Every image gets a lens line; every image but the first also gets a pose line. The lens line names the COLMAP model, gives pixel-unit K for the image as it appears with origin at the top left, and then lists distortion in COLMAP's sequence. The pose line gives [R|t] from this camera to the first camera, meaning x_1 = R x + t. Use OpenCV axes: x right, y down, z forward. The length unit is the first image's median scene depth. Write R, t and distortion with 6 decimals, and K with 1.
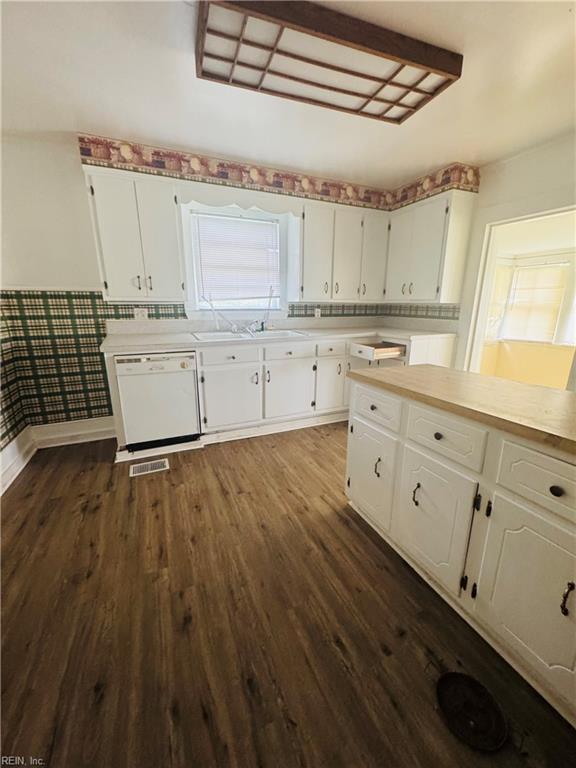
lens RADIAL K [[309.6, 0, 288.0], [0, 309.6, 384.0], [0, 0, 1]] dist [-0.003189, -0.000087]
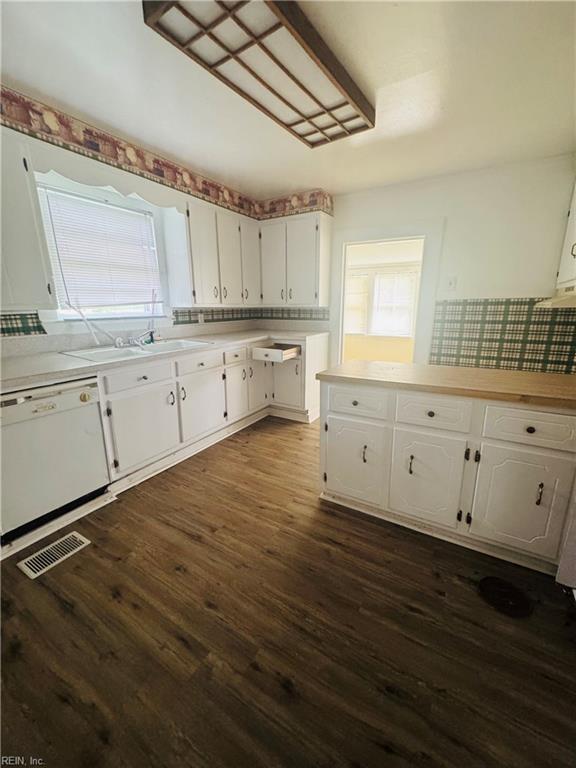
lens RADIAL K [[309.6, 0, 288.0], [0, 309.6, 384.0], [0, 0, 1]] dist [-0.003189, -0.000087]
pose [[0.818567, -0.151797, 0.553990, -0.321993], [0.153631, 0.987171, 0.043489, -0.047104], [-0.553484, 0.049511, 0.831387, 0.118210]]
